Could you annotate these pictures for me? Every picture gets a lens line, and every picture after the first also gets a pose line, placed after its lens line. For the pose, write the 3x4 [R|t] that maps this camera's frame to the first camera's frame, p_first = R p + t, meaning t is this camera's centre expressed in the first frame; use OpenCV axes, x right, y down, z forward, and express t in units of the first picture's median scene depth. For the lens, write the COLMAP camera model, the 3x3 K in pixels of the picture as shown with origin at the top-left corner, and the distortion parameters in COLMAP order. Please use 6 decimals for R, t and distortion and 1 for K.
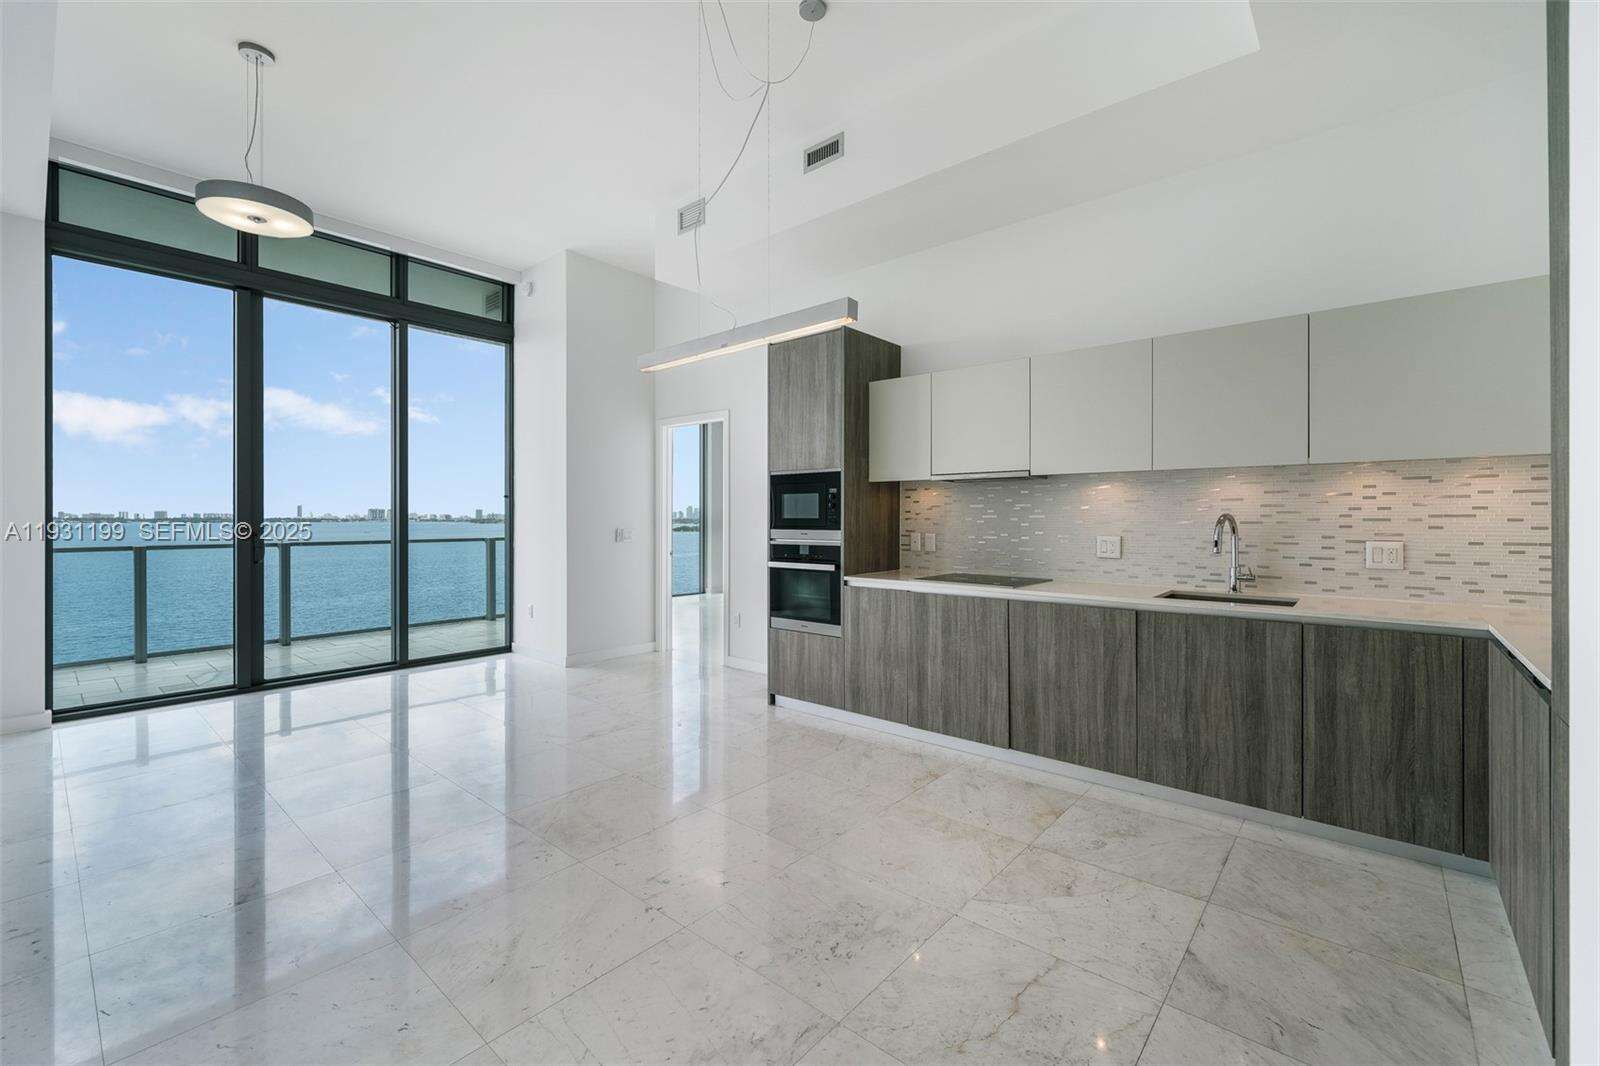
lens RADIAL K [[660.3, 0, 805.2], [0, 660.3, 531.8], [0, 0, 1]] dist [-0.000086, -0.000310]
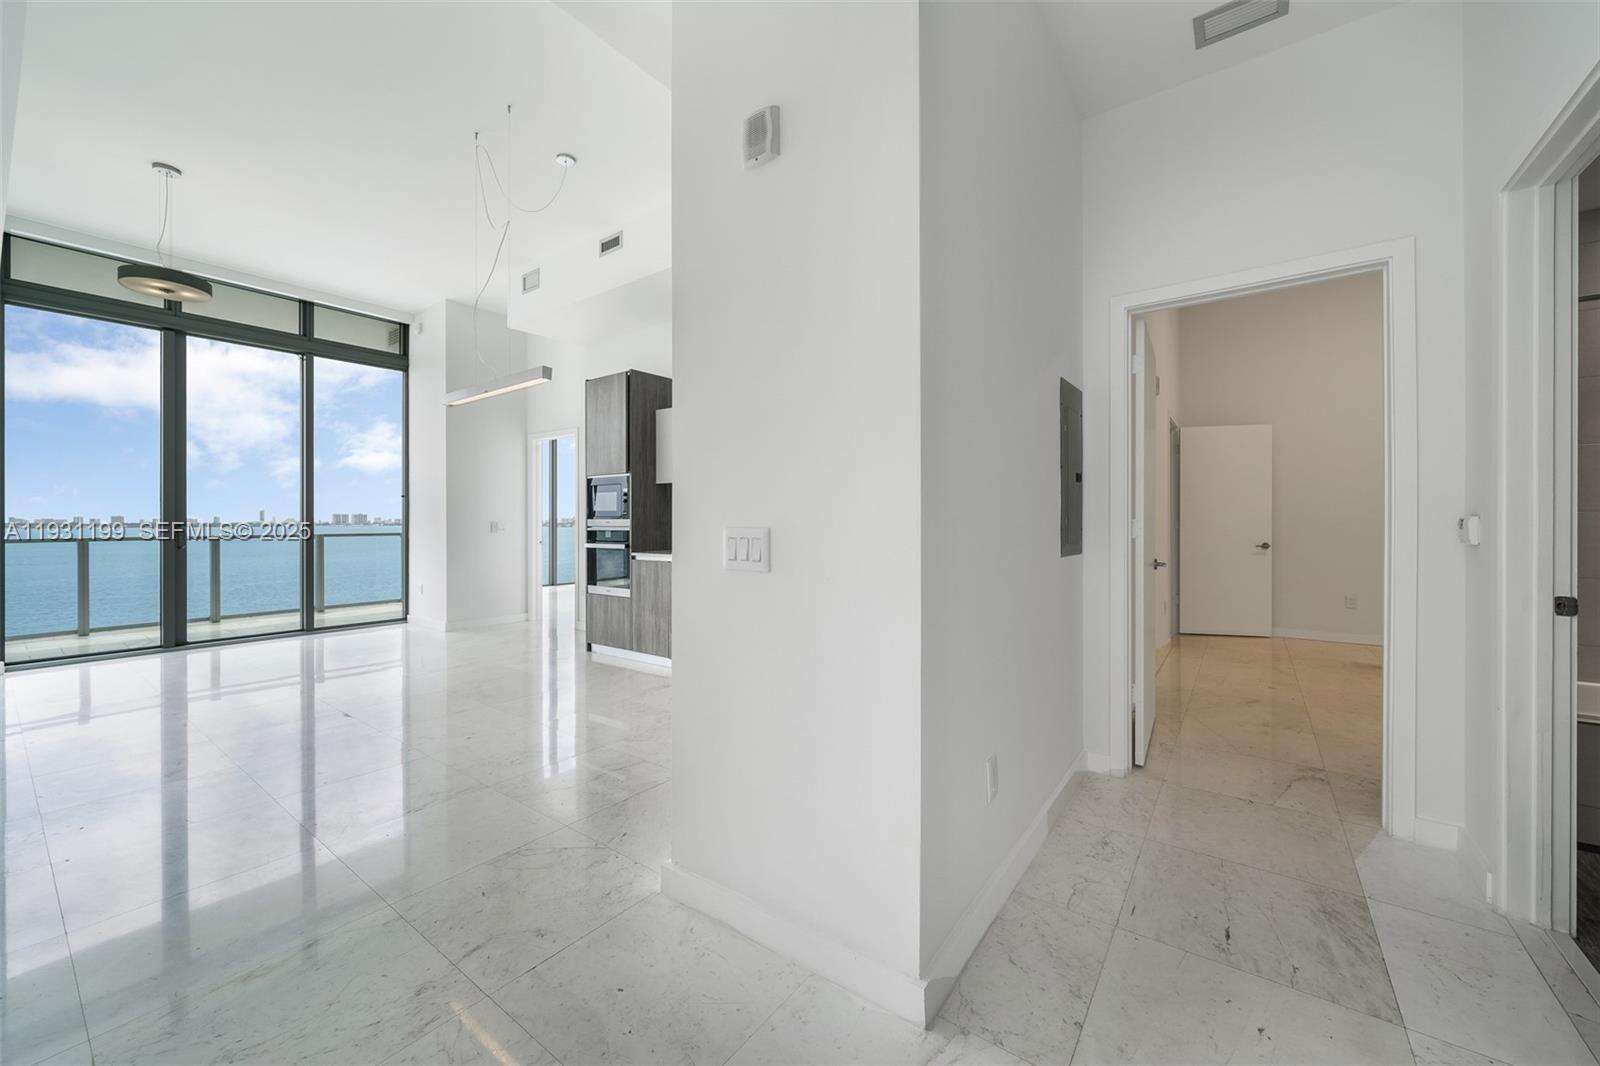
lens RADIAL K [[609.5, 0, 792.2], [0, 609.5, 531.0], [0, 0, 1]] dist [-0.001255, -0.000081]
pose [[0.997918, -0.003622, 0.064388, 0.247314], [0.003926, 0.999982, -0.004602, 0.024043], [-0.064370, 0.004846, 0.997914, -0.221612]]
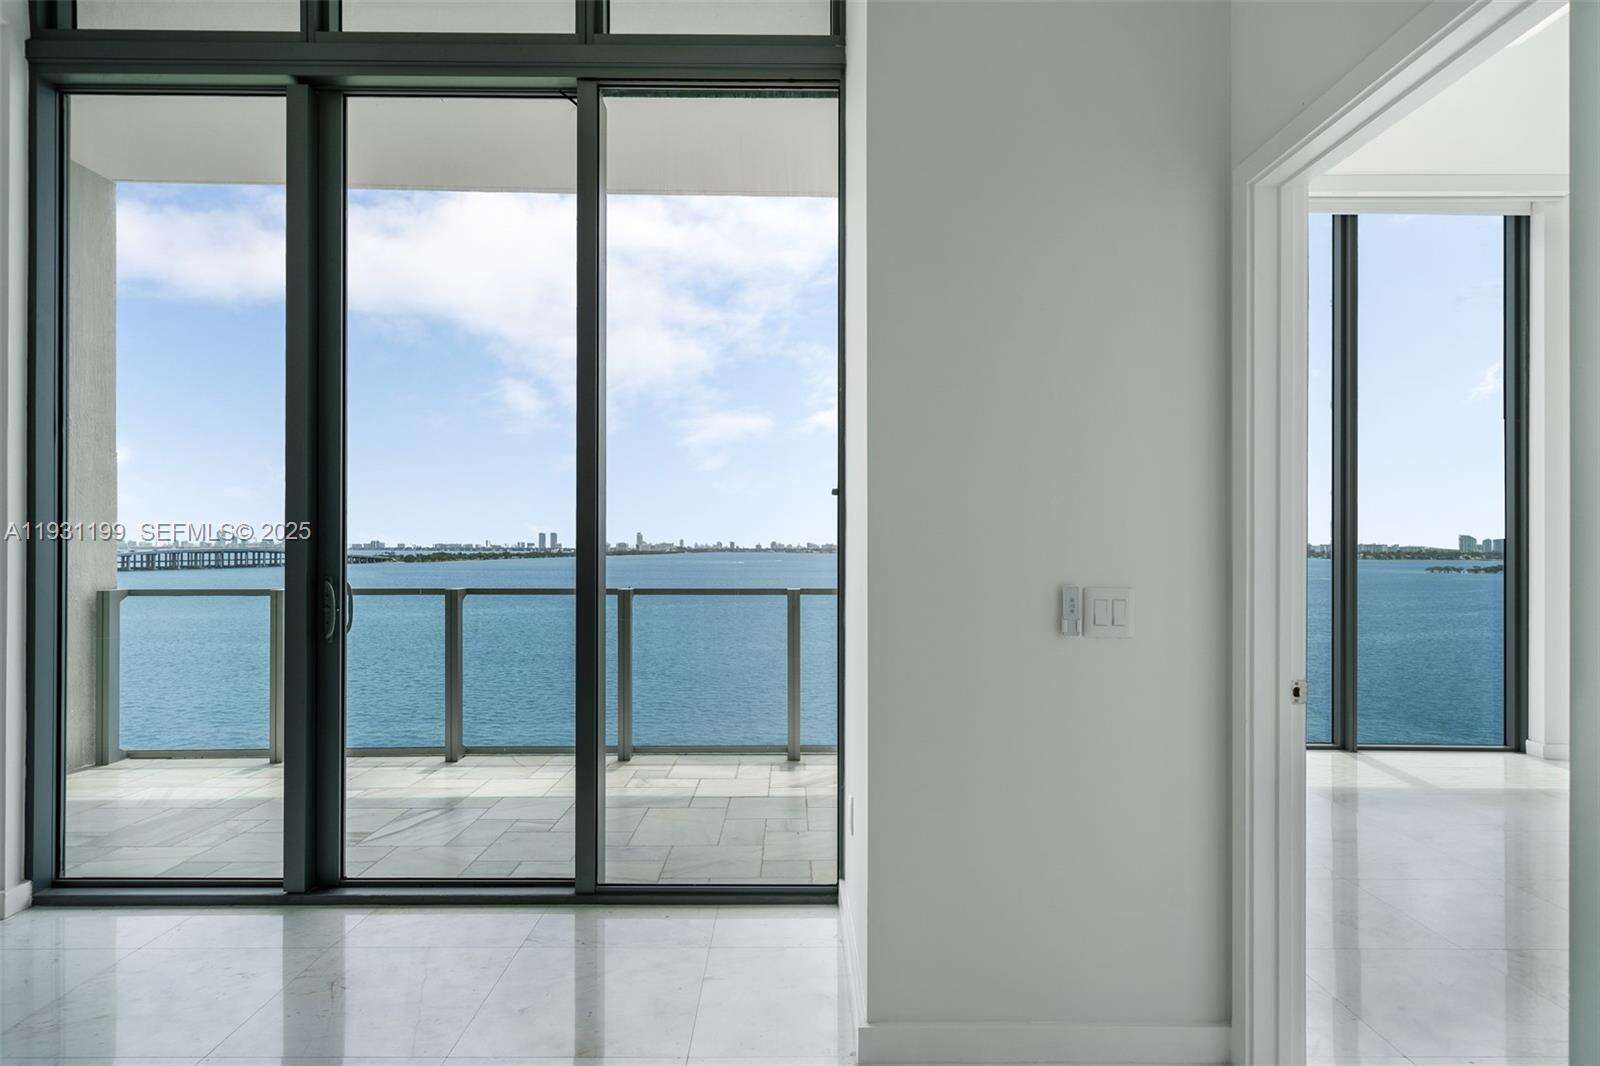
lens RADIAL K [[860.0, 0, 800.4], [0, 860.0, 549.4], [0, 0, 1]] dist [0.012318, 0.000408]
pose [[0.655222, 0.000121, -0.755436, -0.112167], [-0.014875, 0.999808, -0.012742, -0.016870], [0.755290, 0.019586, 0.655098, 0.843525]]
